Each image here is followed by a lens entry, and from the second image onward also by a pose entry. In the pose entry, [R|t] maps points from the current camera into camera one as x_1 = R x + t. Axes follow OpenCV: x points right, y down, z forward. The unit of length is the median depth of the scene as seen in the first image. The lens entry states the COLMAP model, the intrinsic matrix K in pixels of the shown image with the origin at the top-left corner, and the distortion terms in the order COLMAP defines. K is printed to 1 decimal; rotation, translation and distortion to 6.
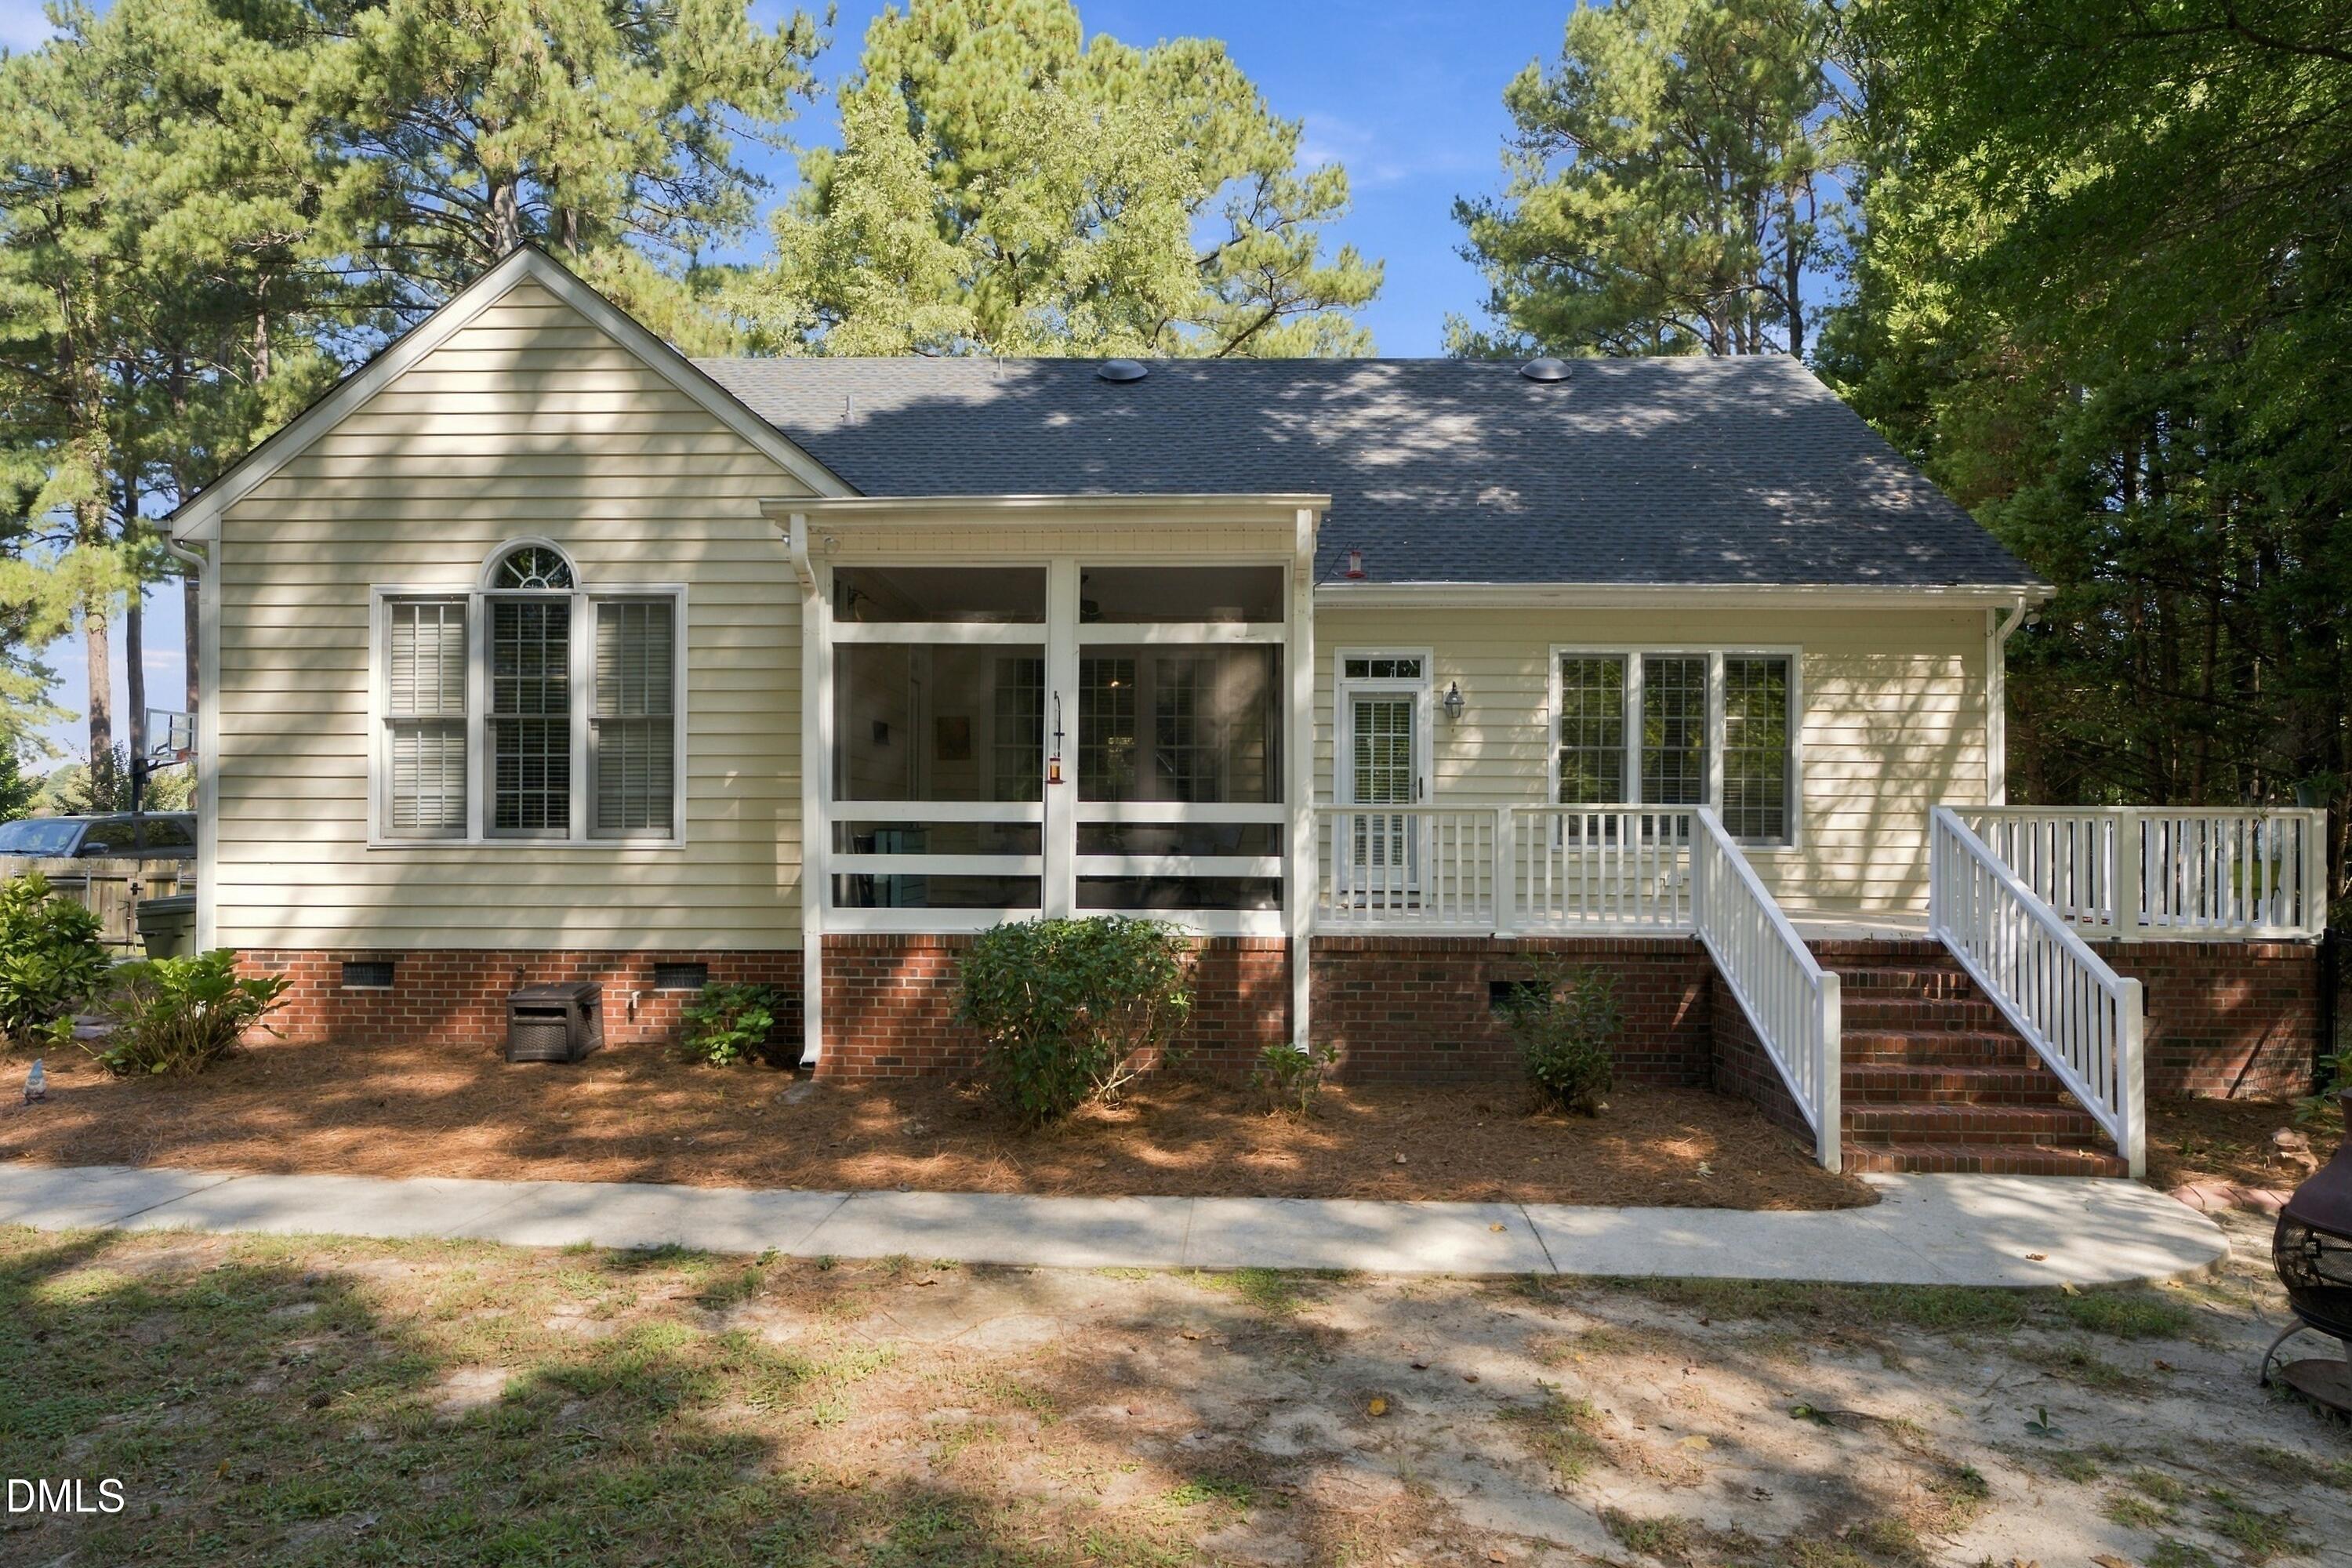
lens RADIAL K [[1377.3, 0, 1168.4], [0, 1377.3, 802.4], [0, 0, 1]] dist [0.000384, 0.004319]
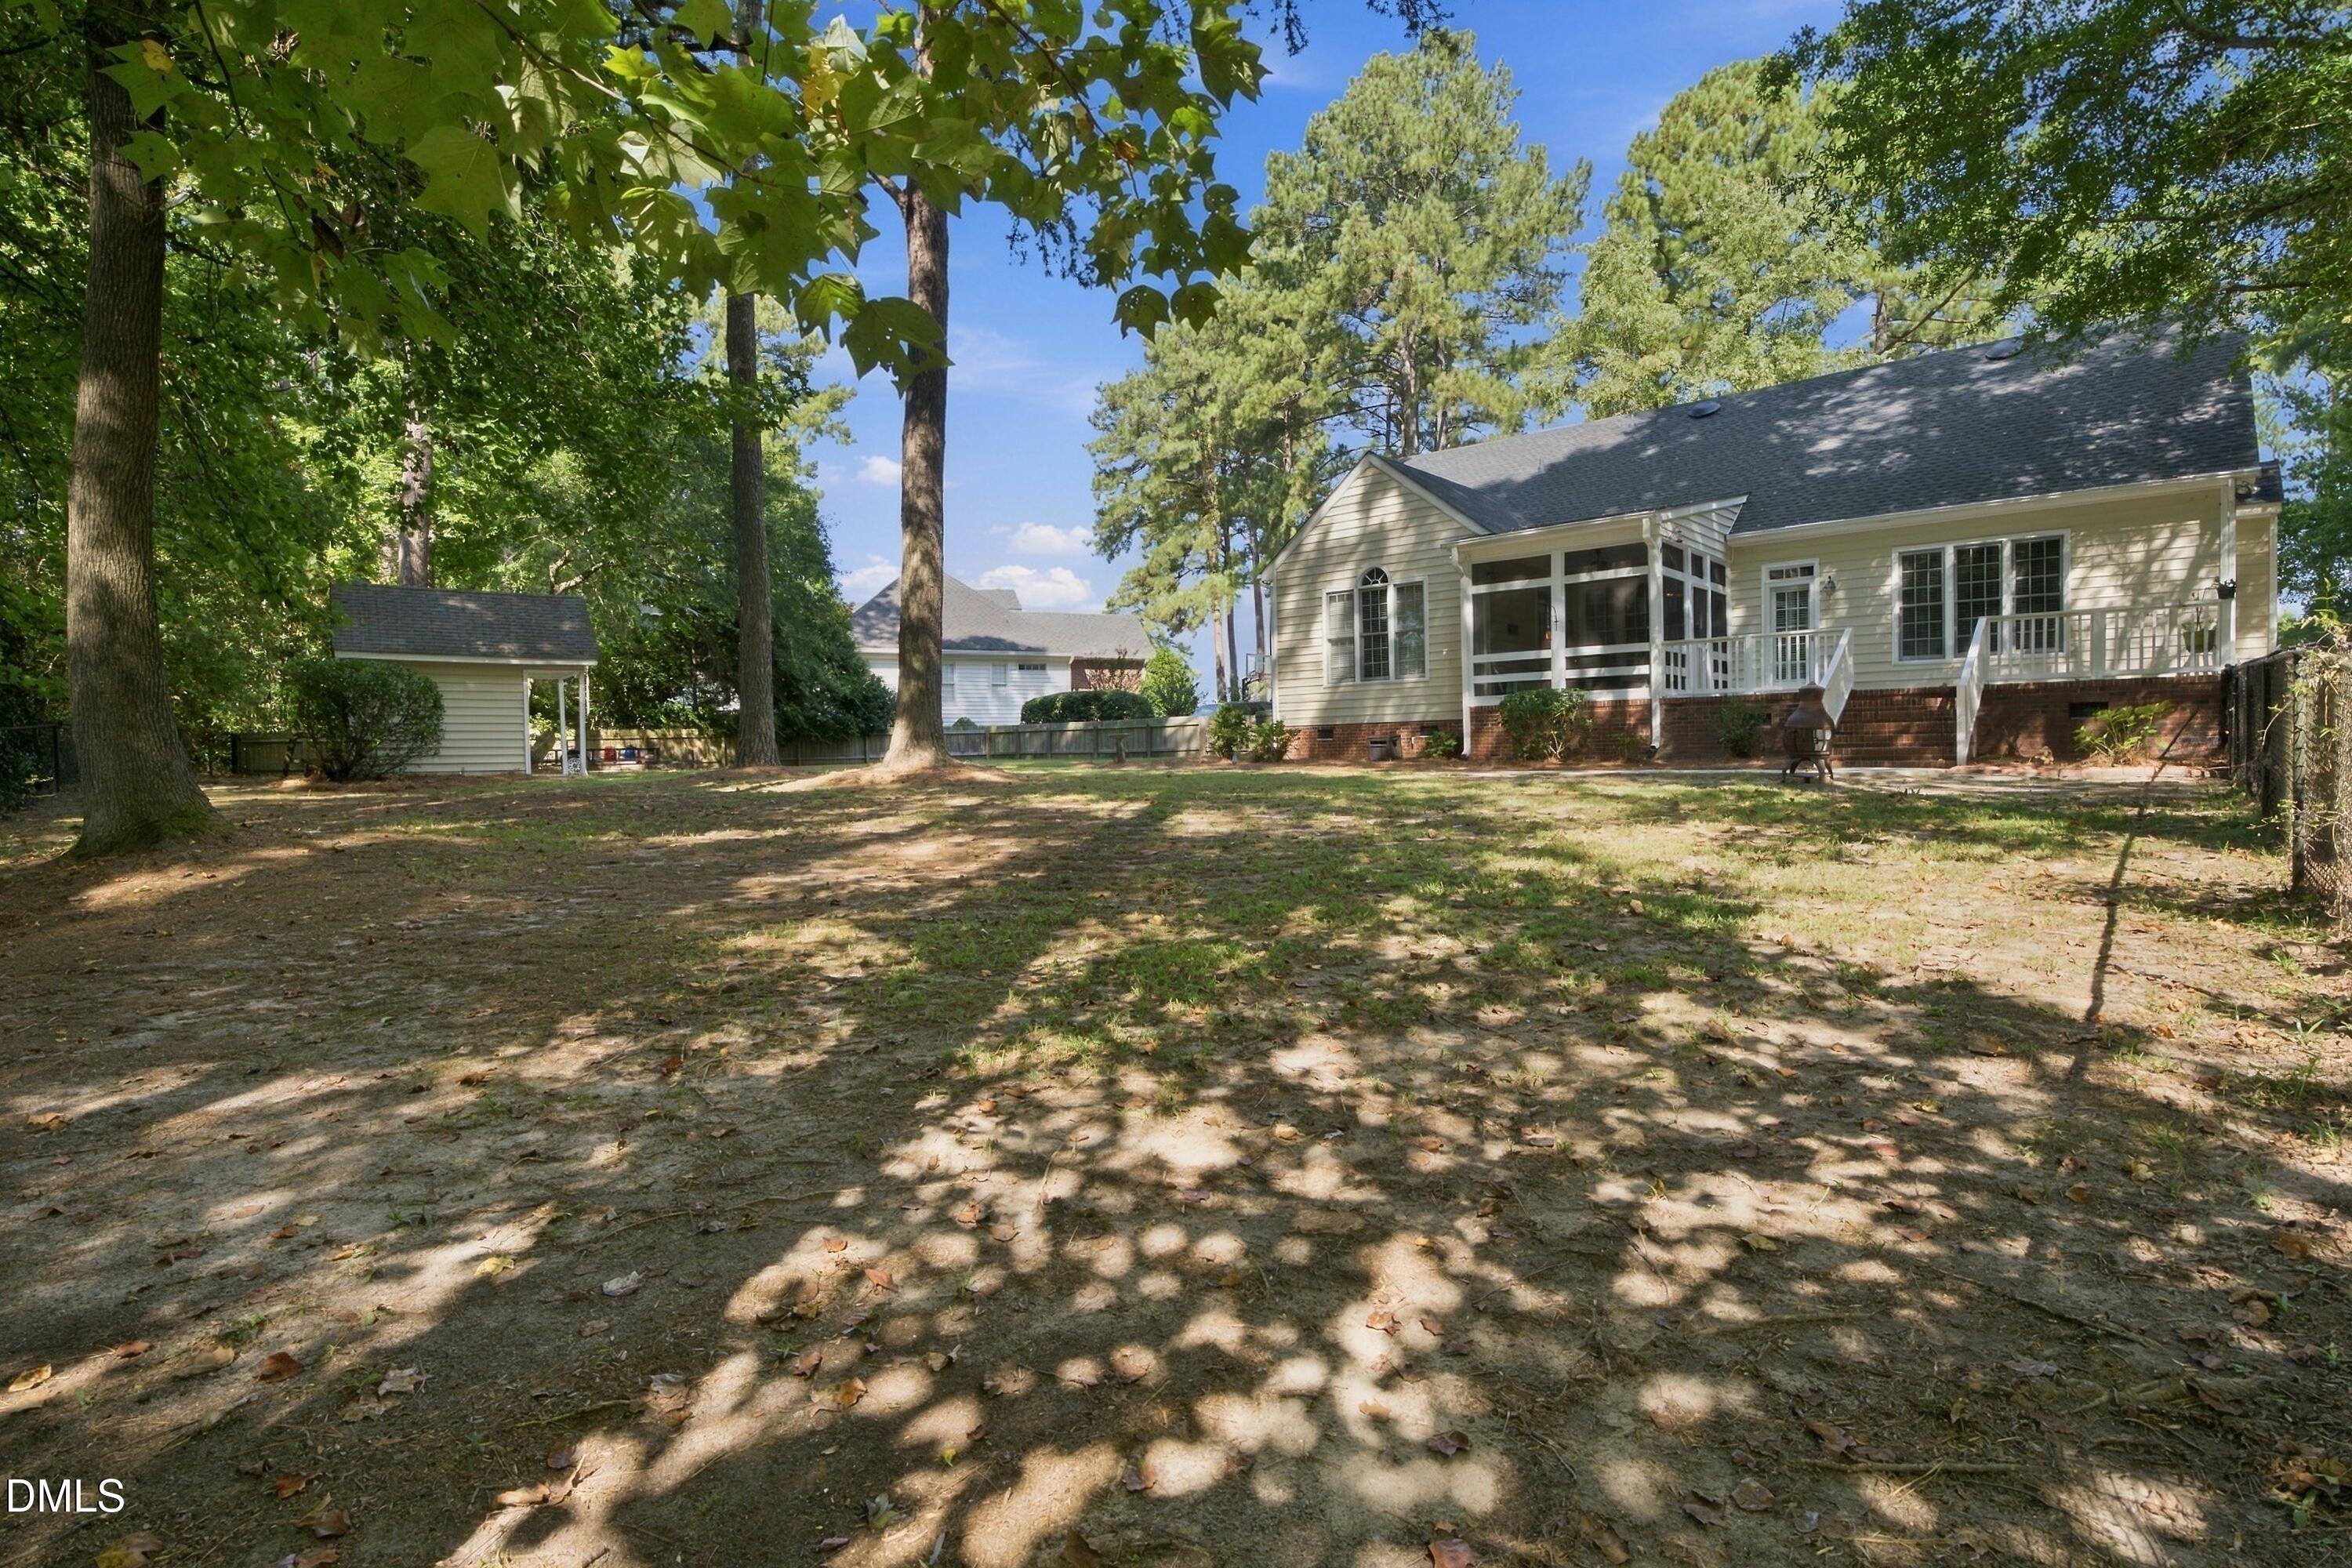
lens RADIAL K [[1142.6, 0, 1172.2], [0, 1142.6, 778.2], [0, 0, 1]] dist [0.003616, 0.001051]
pose [[0.768817, -0.003176, -0.639461, 0.514281], [0.035263, 0.998677, 0.037437, 0.095598], [0.638496, -0.051331, 0.767912, -0.753687]]
